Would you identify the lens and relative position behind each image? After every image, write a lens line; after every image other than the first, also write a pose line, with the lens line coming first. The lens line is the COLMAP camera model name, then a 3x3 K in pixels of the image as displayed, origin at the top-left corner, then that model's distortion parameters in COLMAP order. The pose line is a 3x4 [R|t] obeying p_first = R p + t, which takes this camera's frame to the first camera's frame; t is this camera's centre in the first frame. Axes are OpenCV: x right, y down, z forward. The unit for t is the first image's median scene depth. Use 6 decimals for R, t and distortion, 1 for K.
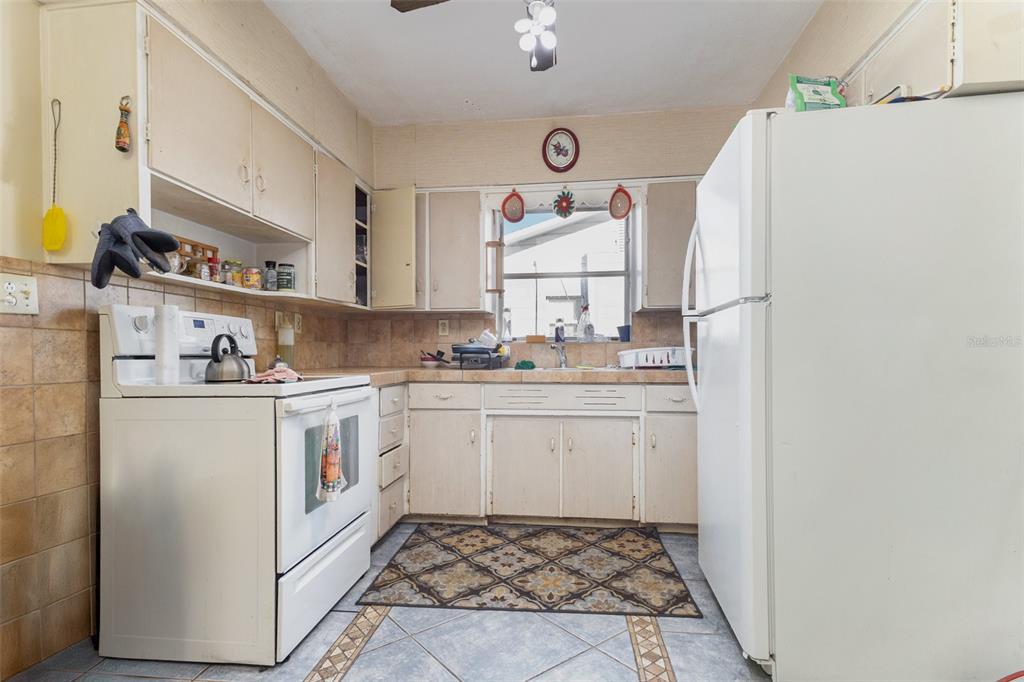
lens RADIAL K [[522.1, 0, 509.6], [0, 522.1, 351.9], [0, 0, 1]] dist [0.016543, -0.000738]
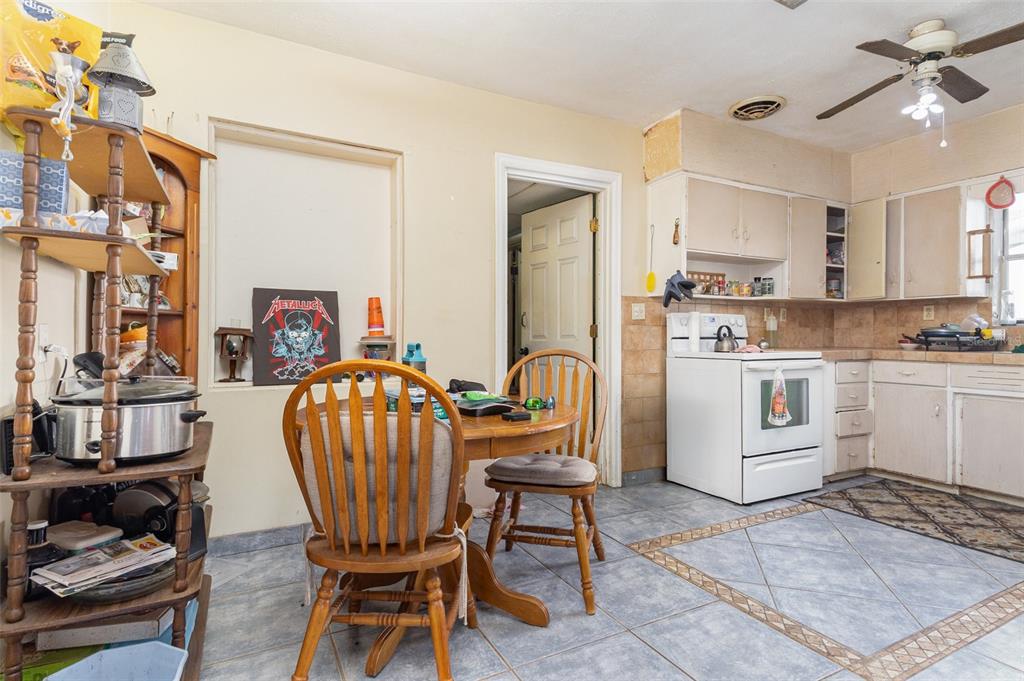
lens RADIAL K [[522.1, 0, 509.6], [0, 522.1, 351.4], [0, 0, 1]] dist [0.016543, -0.000738]
pose [[0.565600, 0.028785, -0.824177, 0.394851], [0.000565, 0.999377, 0.035292, -0.006964], [0.824680, -0.020426, 0.565231, -0.467207]]
